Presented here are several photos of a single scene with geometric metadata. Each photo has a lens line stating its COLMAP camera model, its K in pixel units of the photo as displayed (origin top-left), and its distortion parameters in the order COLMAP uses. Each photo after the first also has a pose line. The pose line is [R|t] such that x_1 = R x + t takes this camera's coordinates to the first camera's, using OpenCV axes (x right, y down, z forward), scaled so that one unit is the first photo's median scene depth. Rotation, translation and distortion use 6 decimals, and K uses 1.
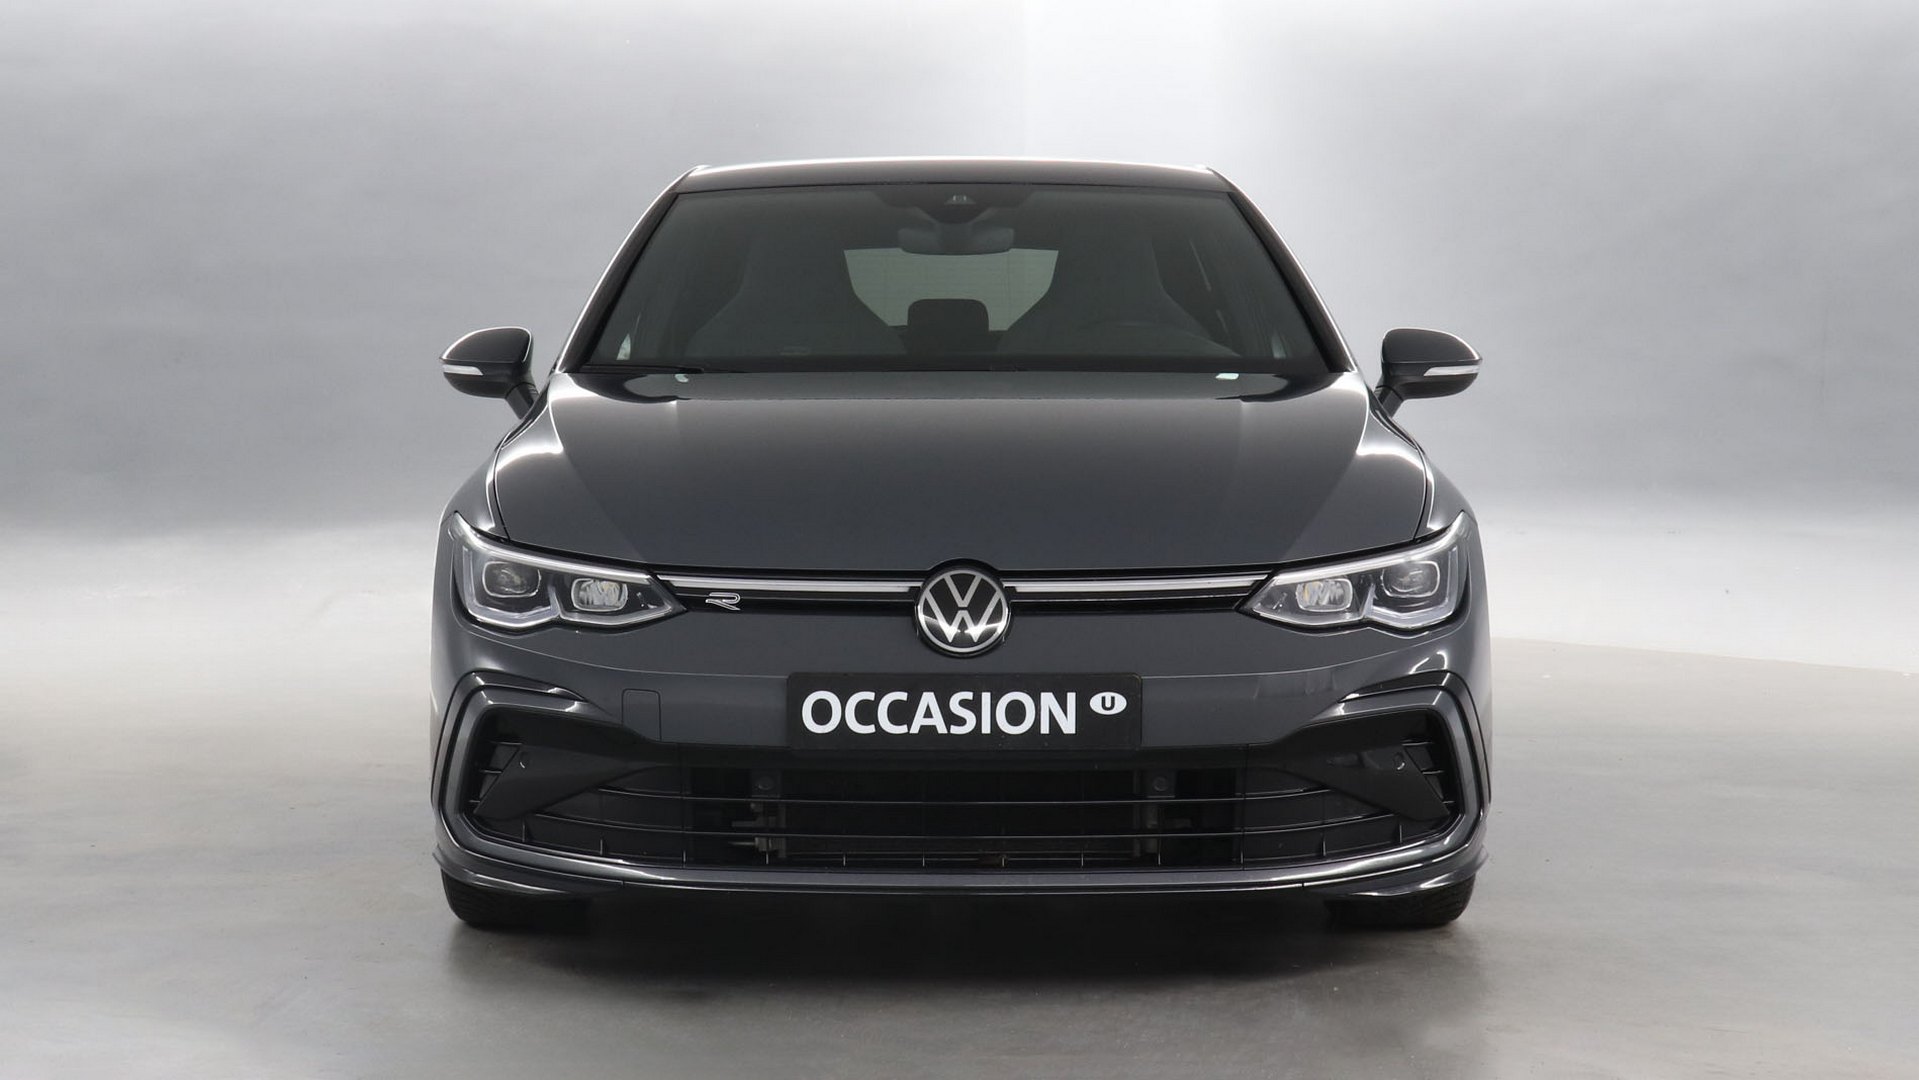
lens RADIAL K [[3197.1, 0, 959.5], [0, 3197.1, 540.0], [0, 0, 1]] dist [-0.186803, -0.044749]
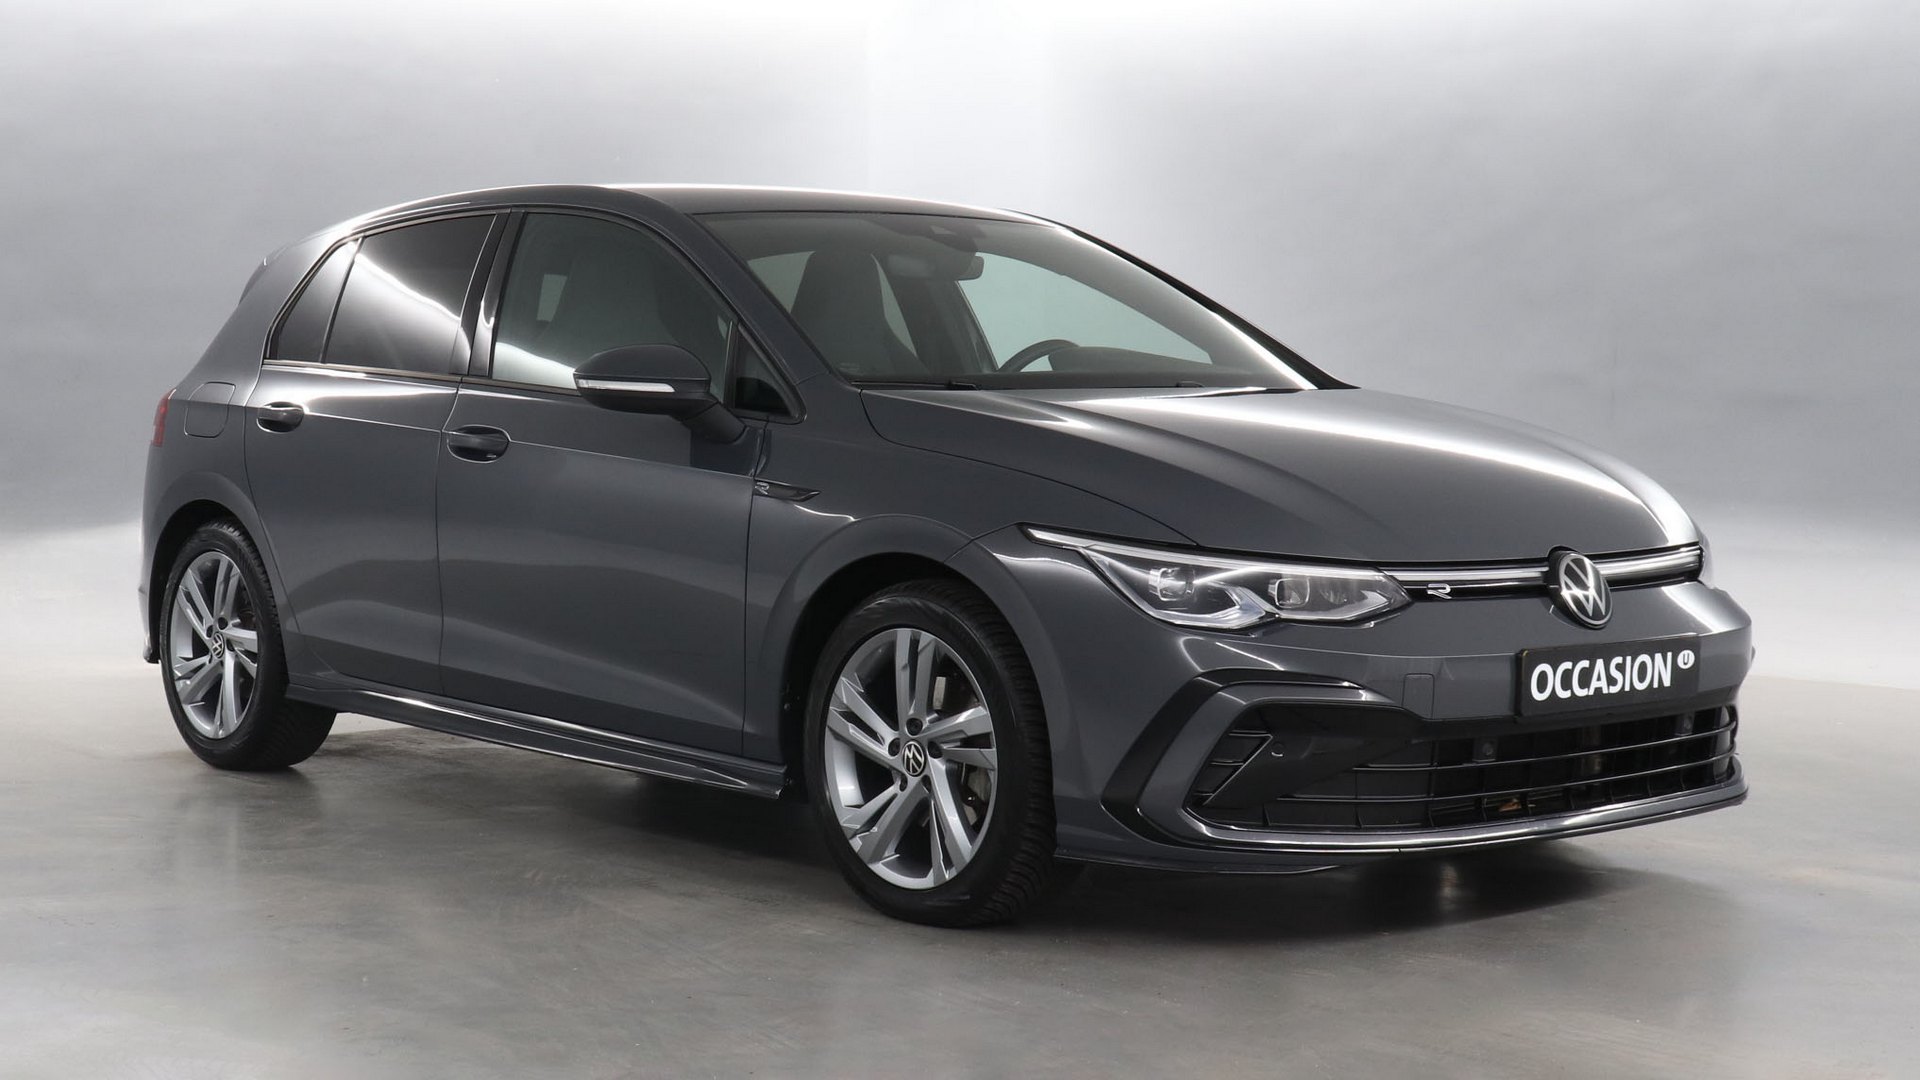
lens RADIAL K [[3198.8, 0, 960.0], [0, 3198.8, 540.0], [0, 0, 1]] dist [-0.186803, -0.044749]
pose [[0.742947, -0.034577, 0.668456, -0.954414], [0.040513, 0.999157, 0.006656, -0.013218], [-0.668123, 0.022136, 0.743722, 0.286637]]
